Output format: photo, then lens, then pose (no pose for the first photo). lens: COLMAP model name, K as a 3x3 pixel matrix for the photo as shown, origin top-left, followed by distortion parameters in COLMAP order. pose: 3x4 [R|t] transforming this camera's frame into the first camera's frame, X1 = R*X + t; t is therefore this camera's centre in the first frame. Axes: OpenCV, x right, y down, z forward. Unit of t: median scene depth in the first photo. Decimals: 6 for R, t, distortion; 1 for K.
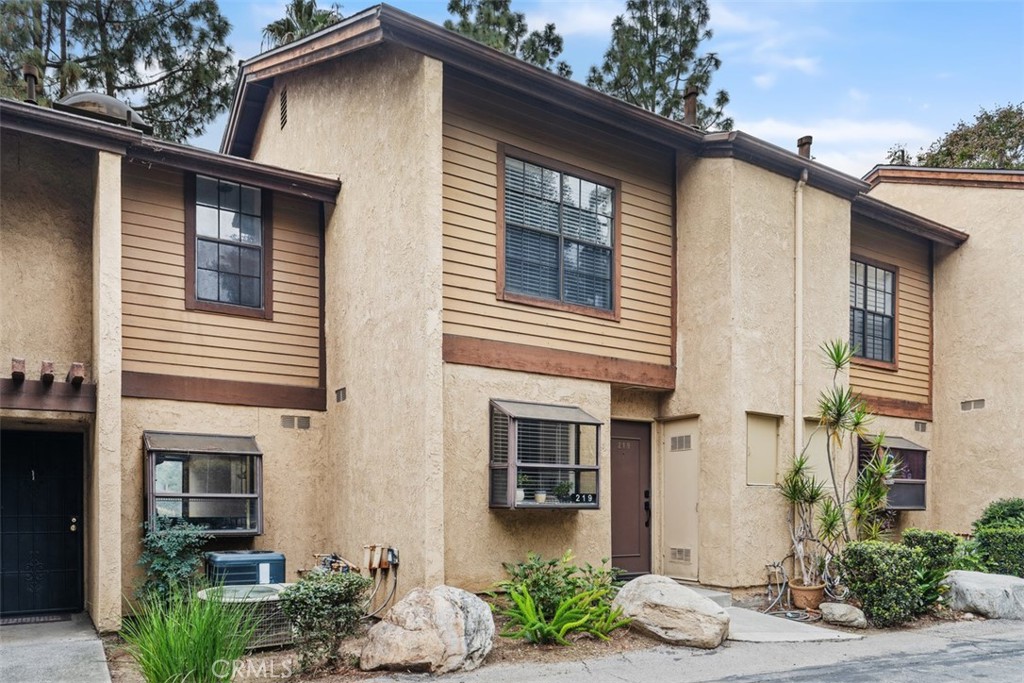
lens RADIAL K [[700.7, 0, 513.8], [0, 700.7, 411.4], [0, 0, 1]] dist [-0.001302, 0.001880]
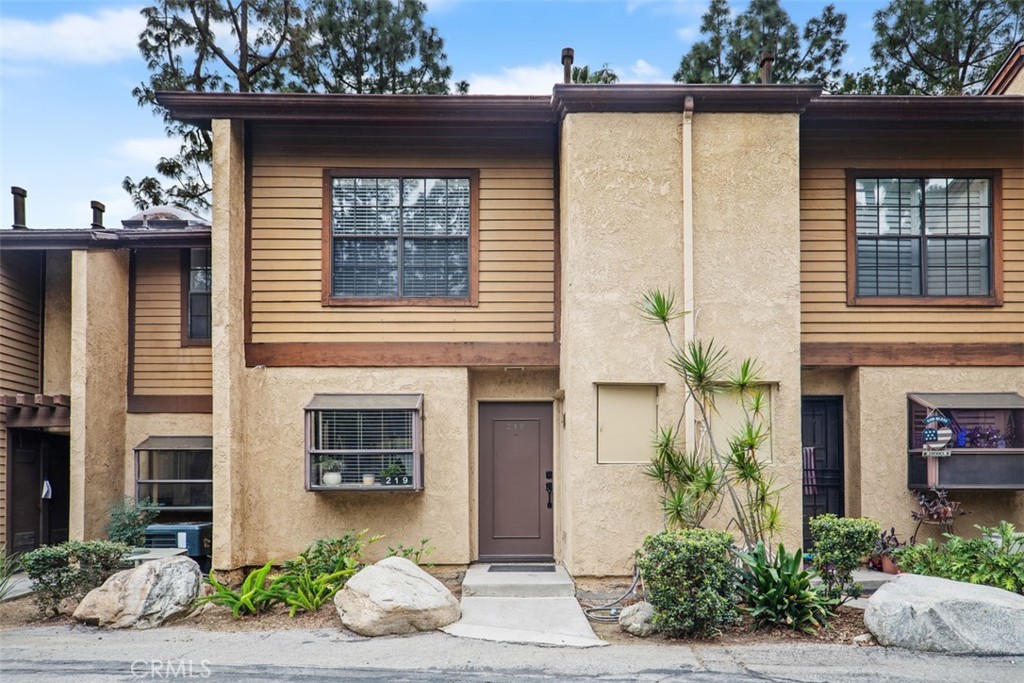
lens RADIAL K [[599.6, 0, 510.2], [0, 599.6, 399.4], [0, 0, 1]] dist [-0.002011, -0.001277]
pose [[0.865637, -0.076345, -0.494817, 0.618308], [0.072821, 0.996995, -0.026433, 0.033808], [0.495348, -0.013151, 0.868595, 0.267327]]
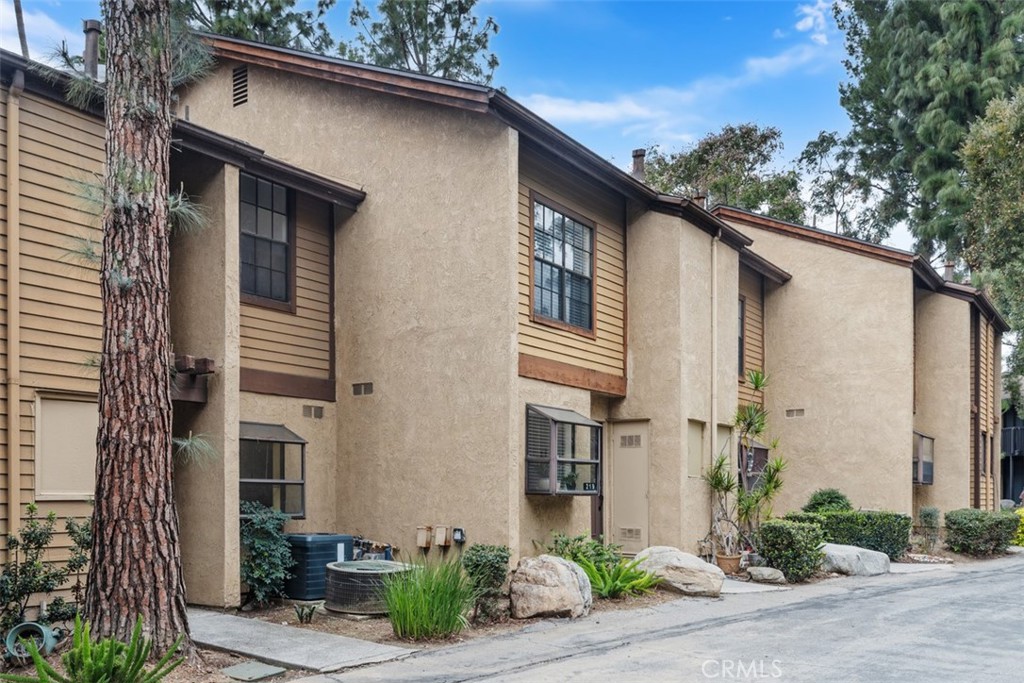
lens RADIAL K [[798.4, 0, 512.0], [0, 798.4, 341.5], [0, 0, 1]] dist [0.005637, -0.000008]
pose [[0.937393, 0.069949, 0.341177, -0.463016], [-0.051764, 0.996725, -0.062127, -0.032269], [-0.344405, 0.040577, 0.937944, -0.250610]]
